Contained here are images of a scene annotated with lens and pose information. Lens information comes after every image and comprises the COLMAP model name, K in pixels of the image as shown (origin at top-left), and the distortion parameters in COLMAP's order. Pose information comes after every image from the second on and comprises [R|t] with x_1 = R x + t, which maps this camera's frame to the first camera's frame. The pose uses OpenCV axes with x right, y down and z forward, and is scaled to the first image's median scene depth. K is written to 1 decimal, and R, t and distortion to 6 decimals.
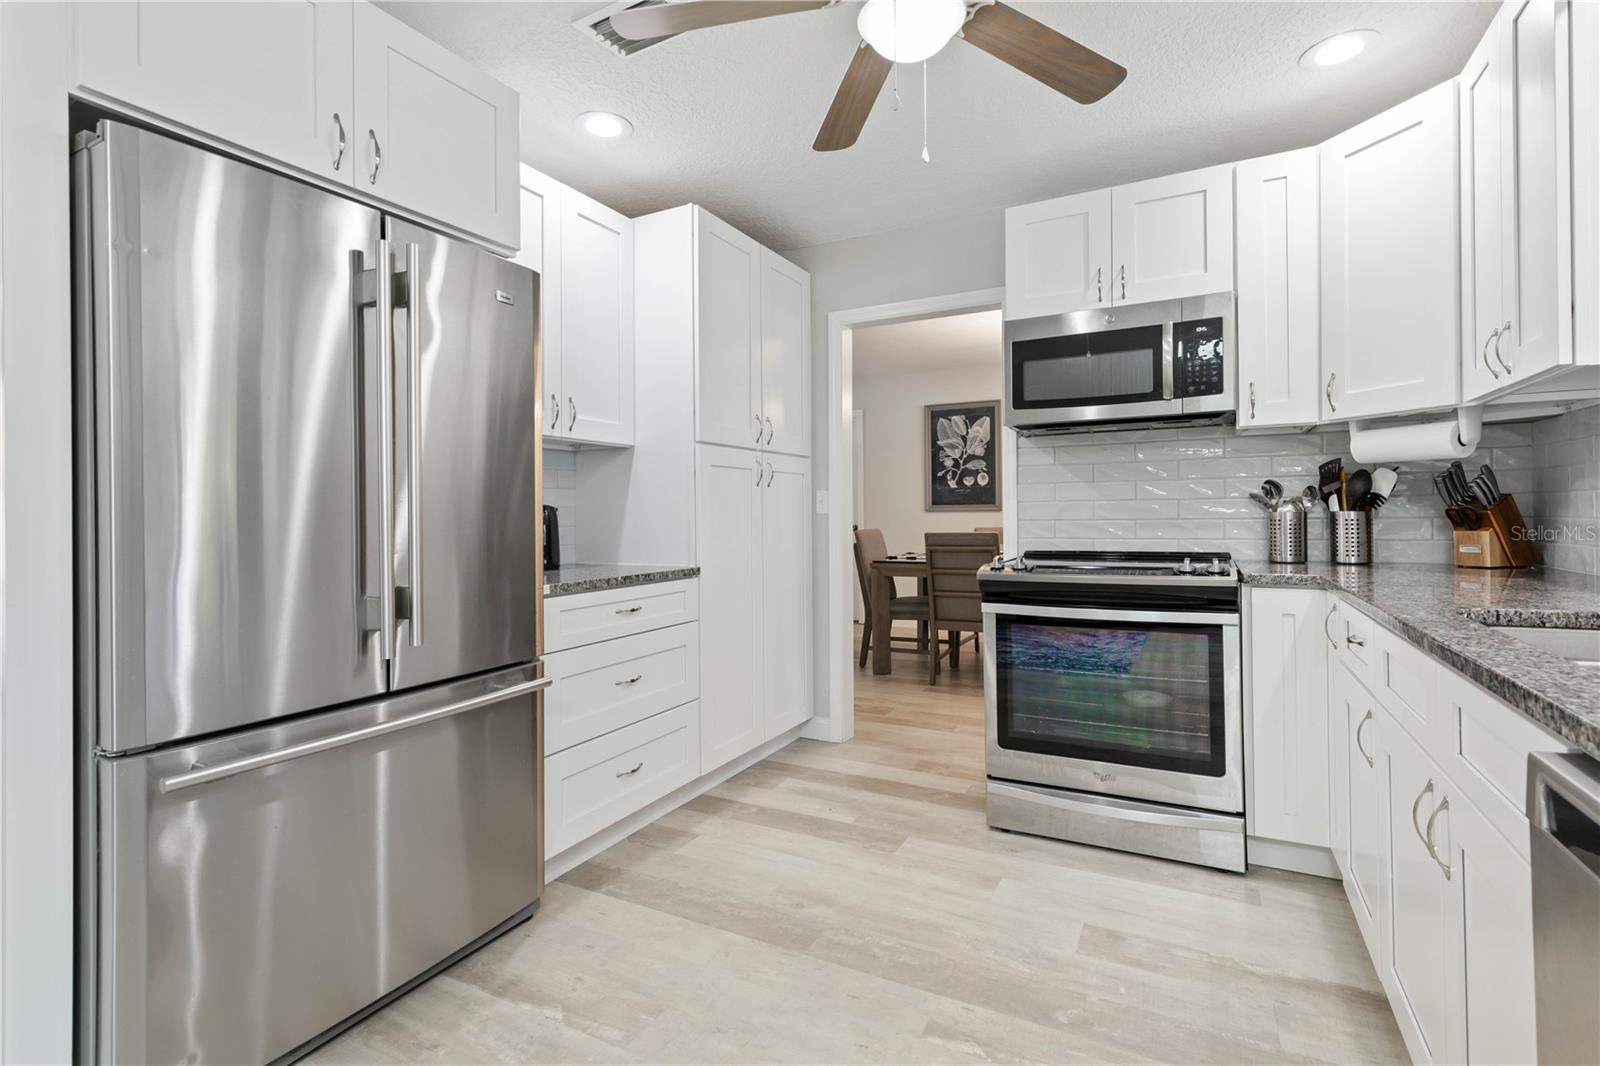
lens RADIAL K [[726.3, 0, 810.2], [0, 726.3, 521.8], [0, 0, 1]] dist [0.005965, -0.000987]
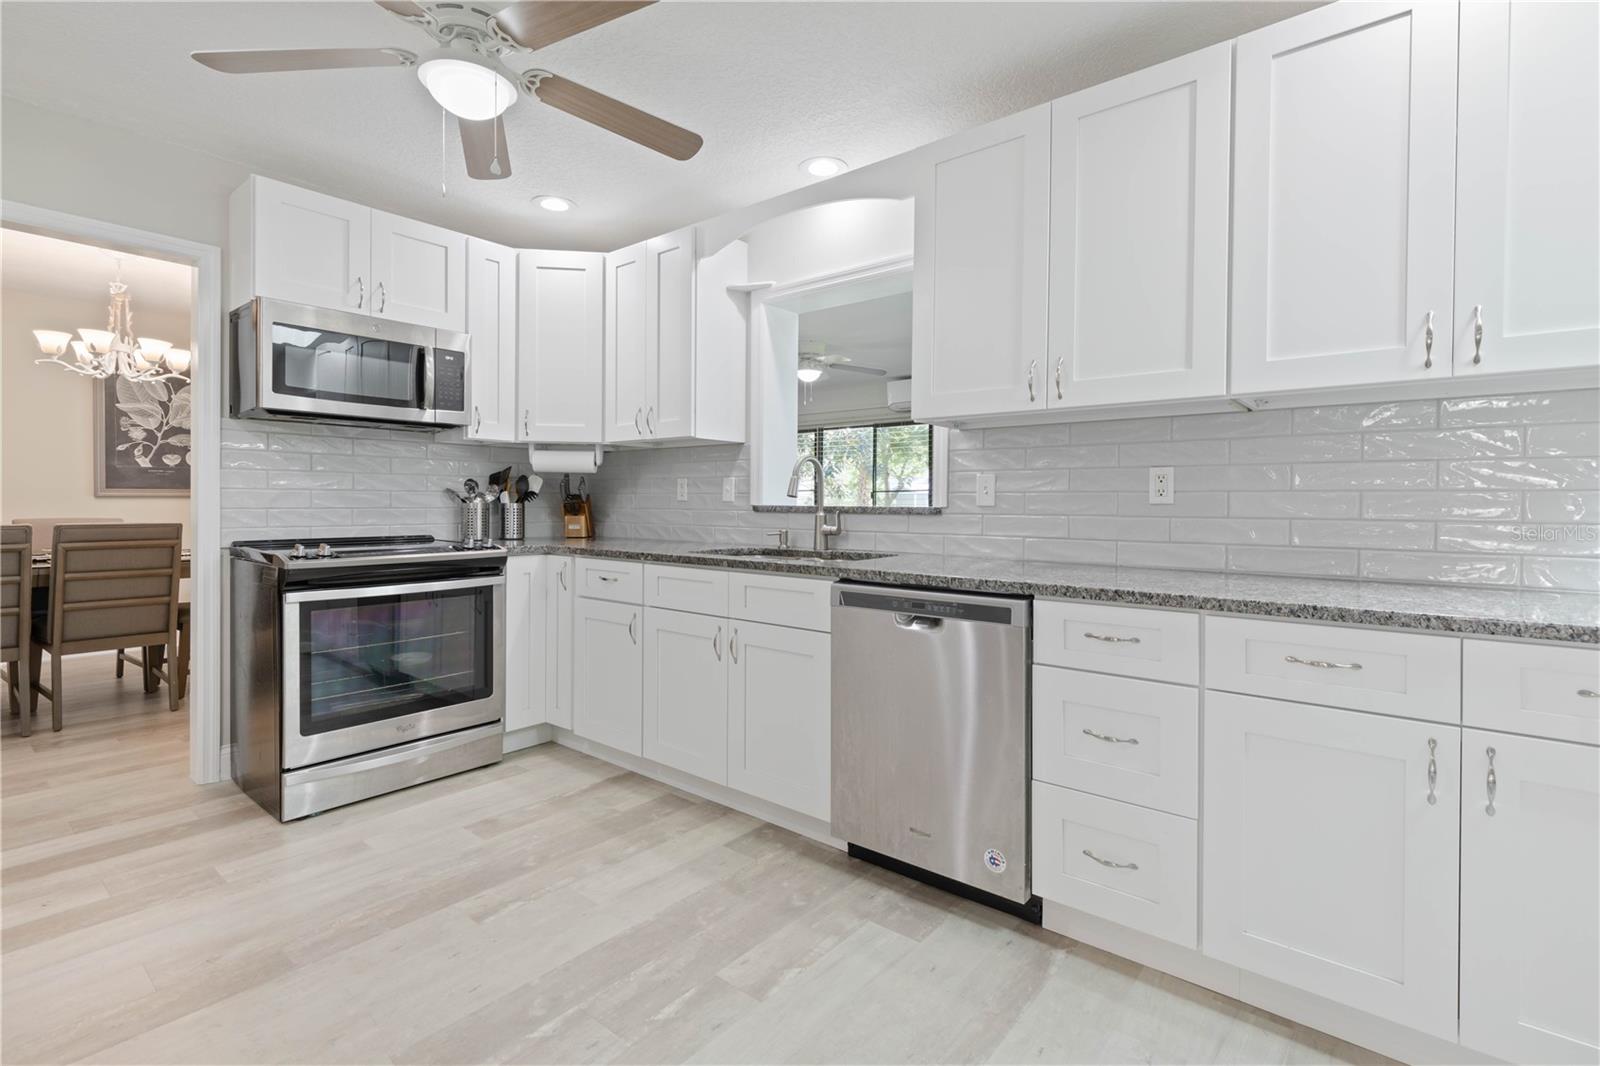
lens RADIAL K [[726.3, 0, 810.9], [0, 726.3, 521.4], [0, 0, 1]] dist [0.005965, -0.000987]
pose [[0.202033, -0.008852, 0.979339, -0.576622], [-0.007118, 0.999919, 0.010507, 0.002523], [-0.979353, -0.009093, 0.201953, 0.124151]]
